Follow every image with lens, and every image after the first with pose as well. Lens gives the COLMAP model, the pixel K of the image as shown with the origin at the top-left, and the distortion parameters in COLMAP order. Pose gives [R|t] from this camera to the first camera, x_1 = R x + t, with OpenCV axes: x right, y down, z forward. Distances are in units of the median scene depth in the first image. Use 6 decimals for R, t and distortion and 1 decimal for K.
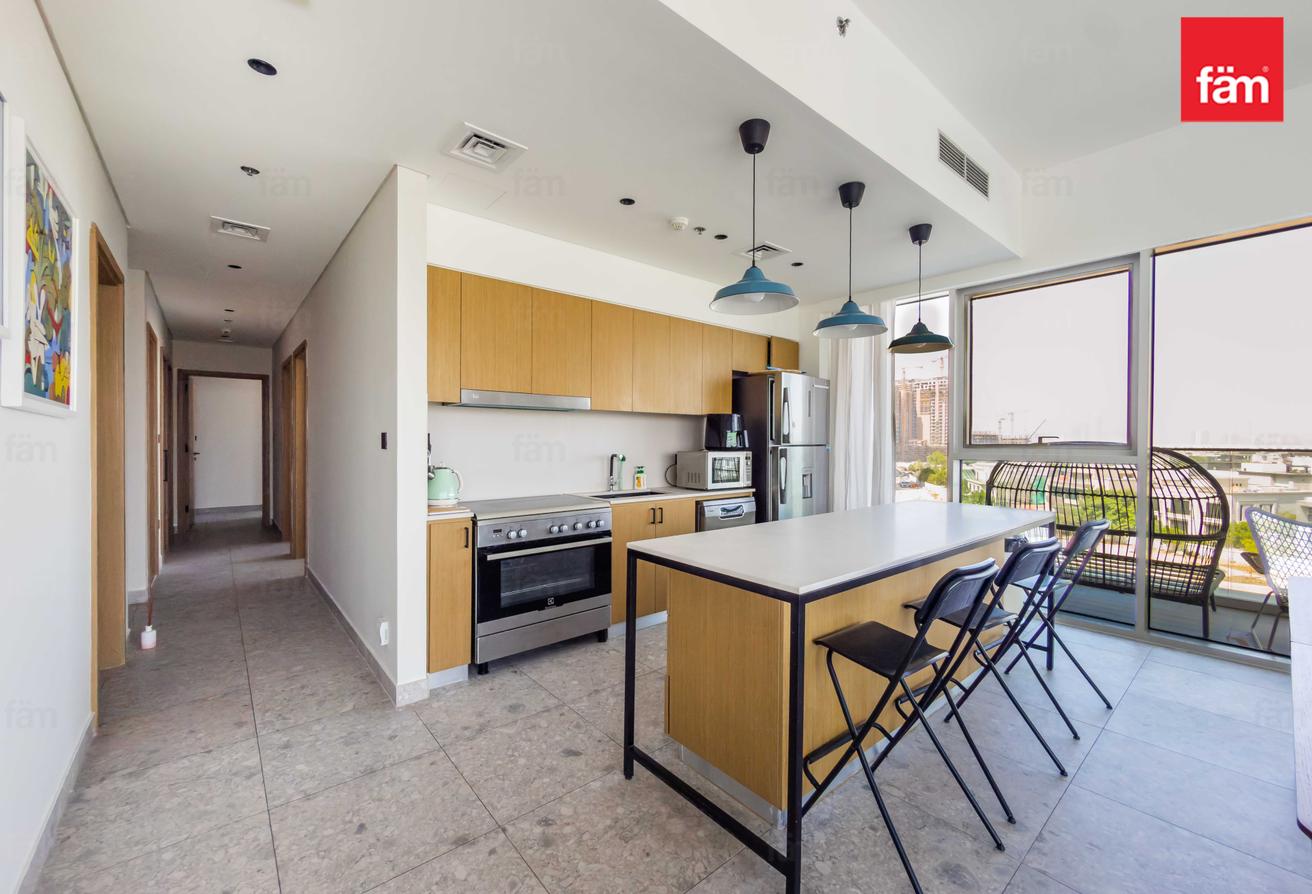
lens RADIAL K [[525.5, 0, 657.6], [0, 525.5, 447.4], [0, 0, 1]] dist [-0.011484, -0.000107]
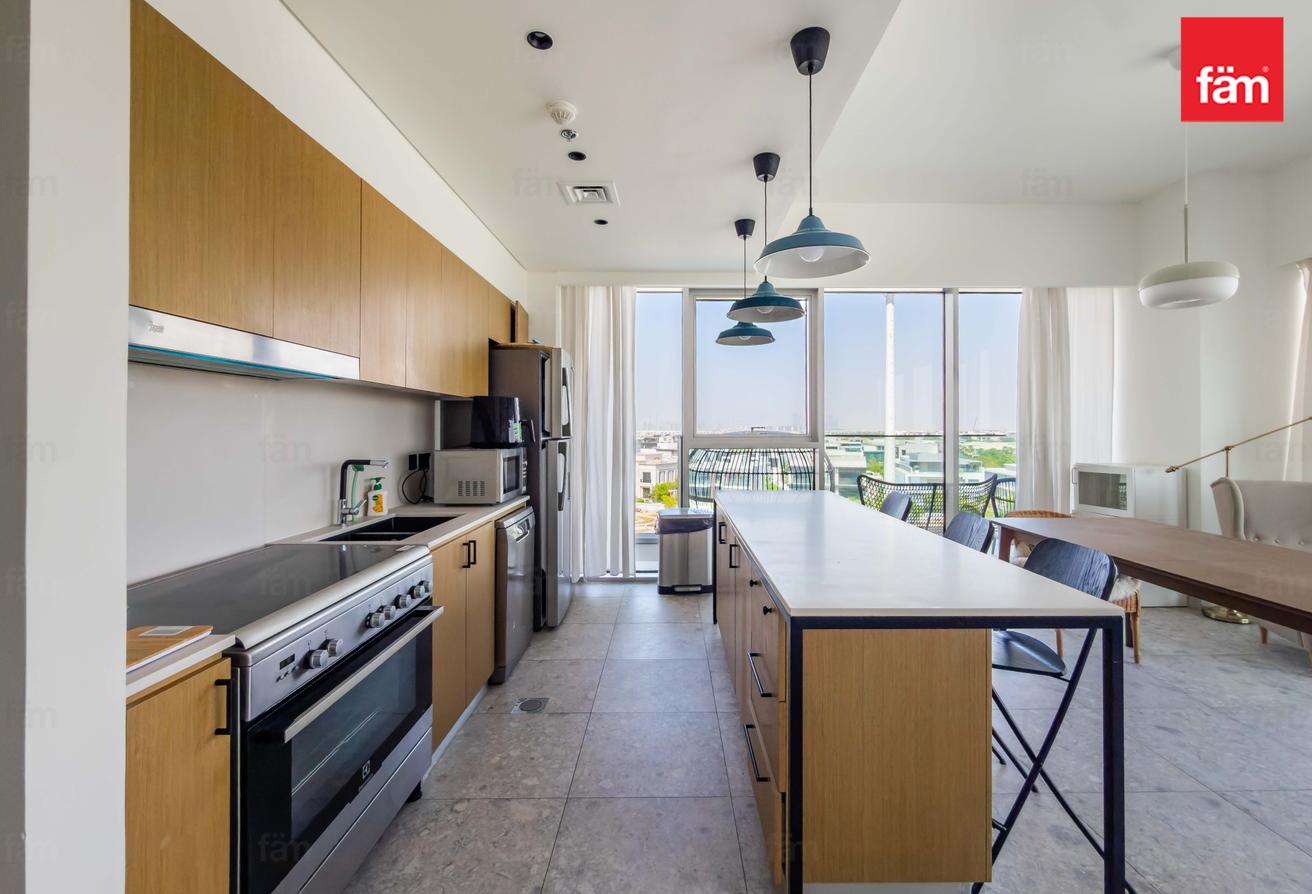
lens RADIAL K [[545.0, 0, 657.4], [0, 545.0, 433.9], [0, 0, 1]] dist [-0.012789, -0.000085]
pose [[0.631419, -0.011140, 0.775362, -0.319998], [0.011761, 0.999919, 0.004788, -0.013907], [-0.775353, 0.006096, 0.631499, 0.356850]]
